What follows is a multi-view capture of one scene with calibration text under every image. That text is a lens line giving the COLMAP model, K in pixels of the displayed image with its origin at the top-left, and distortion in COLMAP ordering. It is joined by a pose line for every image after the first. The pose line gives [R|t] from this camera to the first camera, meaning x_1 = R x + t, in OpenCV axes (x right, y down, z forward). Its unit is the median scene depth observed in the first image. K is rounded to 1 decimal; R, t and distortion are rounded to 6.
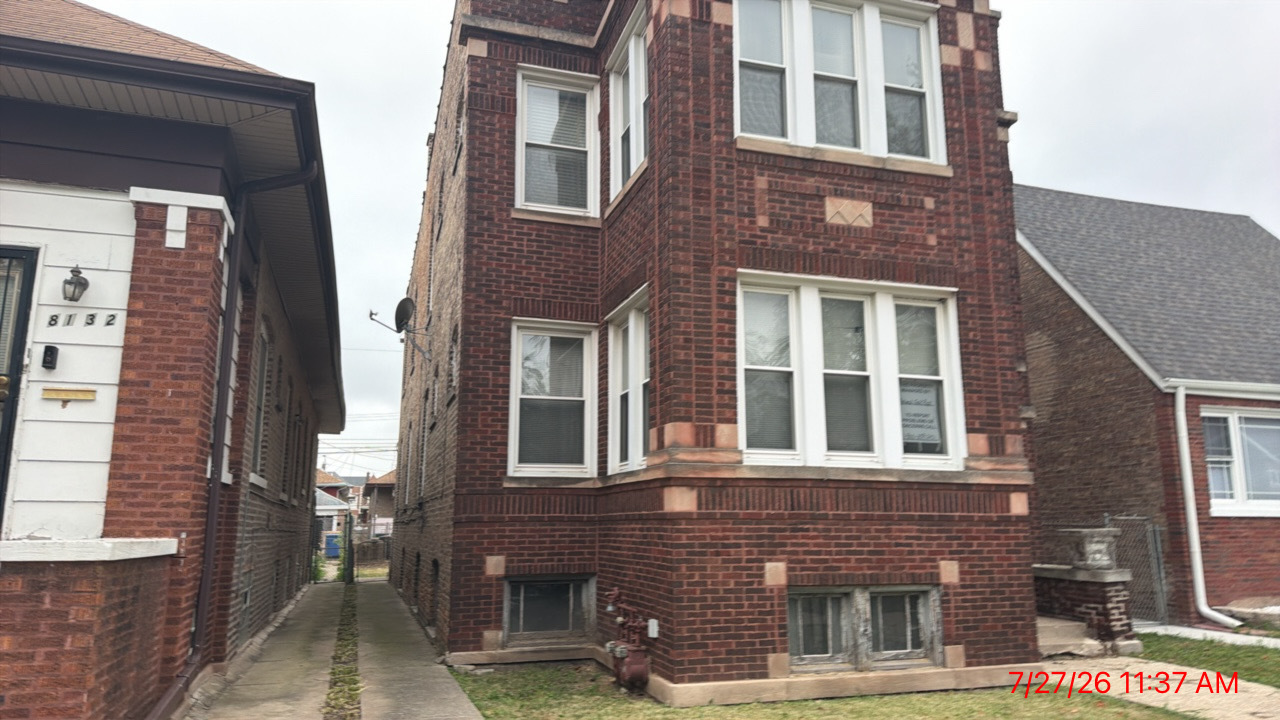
lens RADIAL K [[854.9, 0, 644.5], [0, 854.9, 376.2], [0, 0, 1]] dist [0.172834, -0.335584]
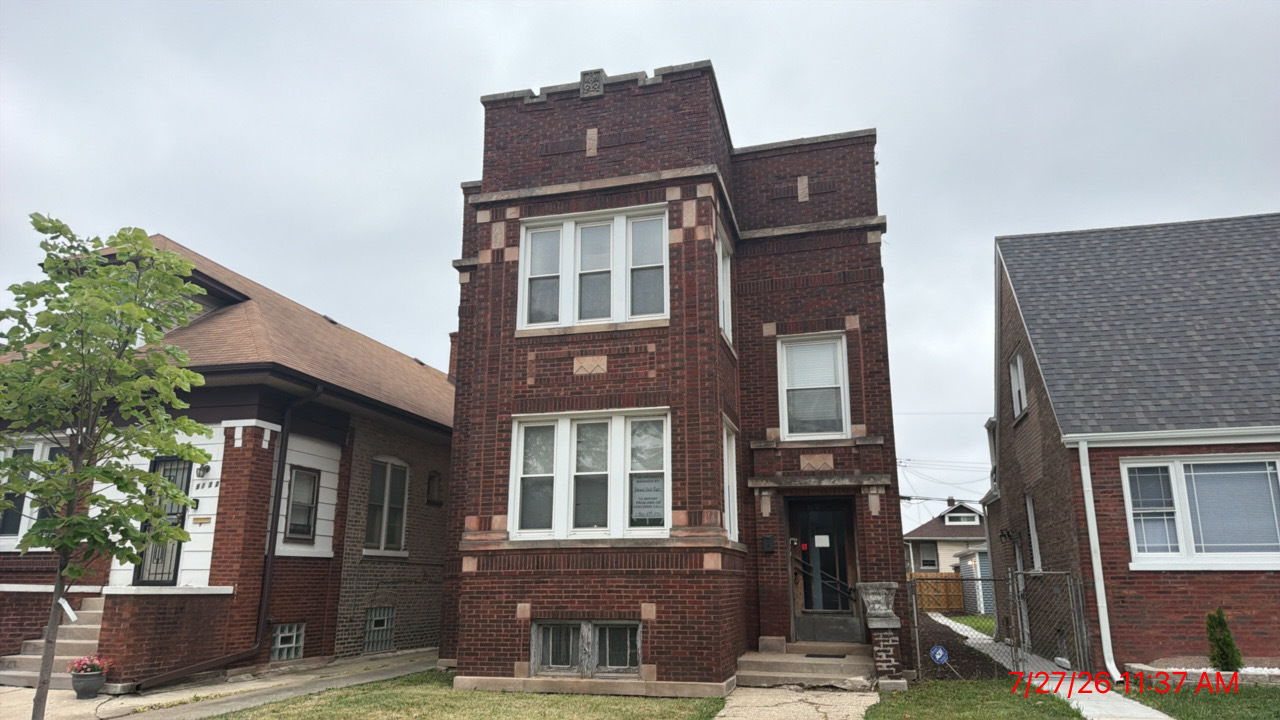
lens RADIAL K [[854.9, 0, 644.5], [0, 854.9, 376.2], [0, 0, 1]] dist [0.172834, -0.335584]
pose [[0.837172, -0.123314, -0.532857, 1.149361], [0.093420, 0.992175, -0.082836, -0.040657], [0.538902, 0.019569, 0.842141, -0.202513]]
